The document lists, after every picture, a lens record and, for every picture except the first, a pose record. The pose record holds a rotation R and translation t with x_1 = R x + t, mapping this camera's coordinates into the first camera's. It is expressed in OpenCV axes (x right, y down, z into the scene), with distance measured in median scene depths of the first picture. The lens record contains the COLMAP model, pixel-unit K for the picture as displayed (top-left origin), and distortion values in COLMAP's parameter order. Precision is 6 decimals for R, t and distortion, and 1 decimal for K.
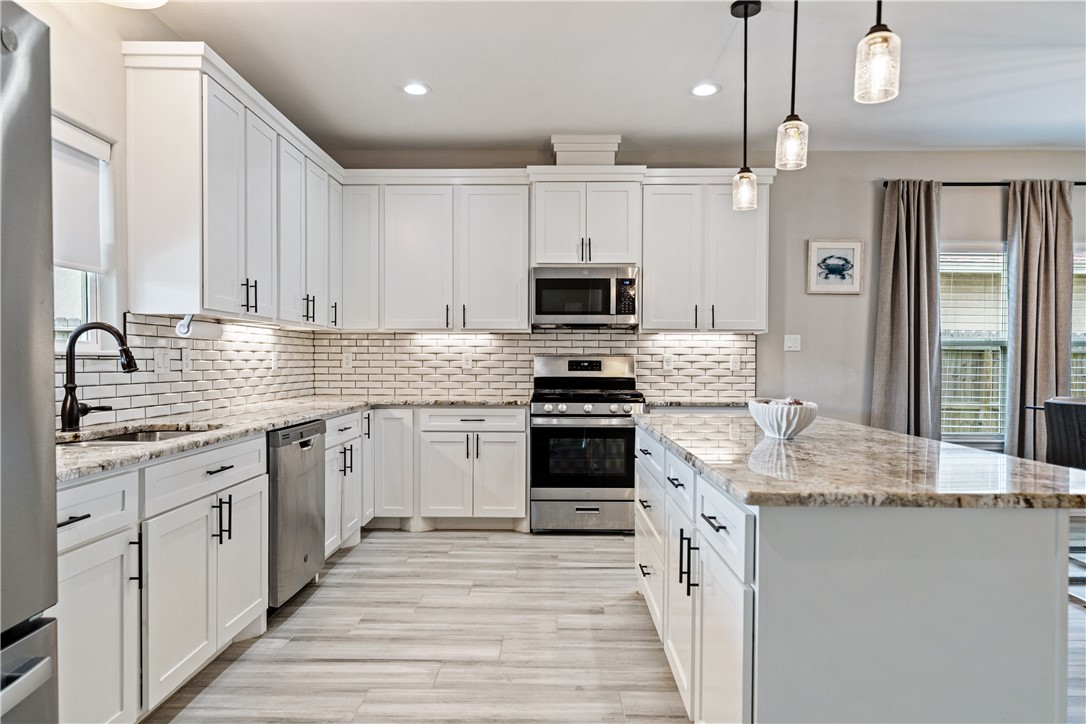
lens RADIAL K [[677.8, 0, 548.8], [0, 677.8, 363.4], [0, 0, 1]] dist [0.007645, 0.003031]
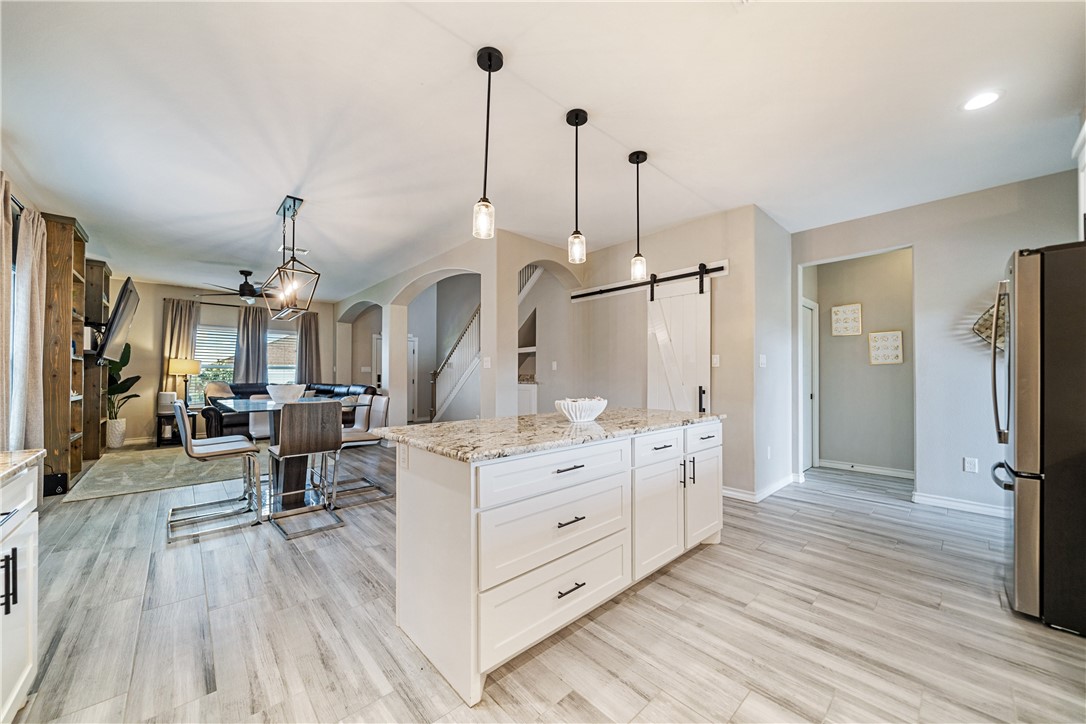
lens RADIAL K [[392.3, 0, 545.4], [0, 392.3, 366.8], [0, 0, 1]] dist [-0.002763, 0.000107]
pose [[-0.681154, 0.009254, 0.732082, -0.155353], [-0.000987, 0.999908, -0.013557, -0.006383], [-0.732140, -0.009957, -0.681082, 0.868549]]
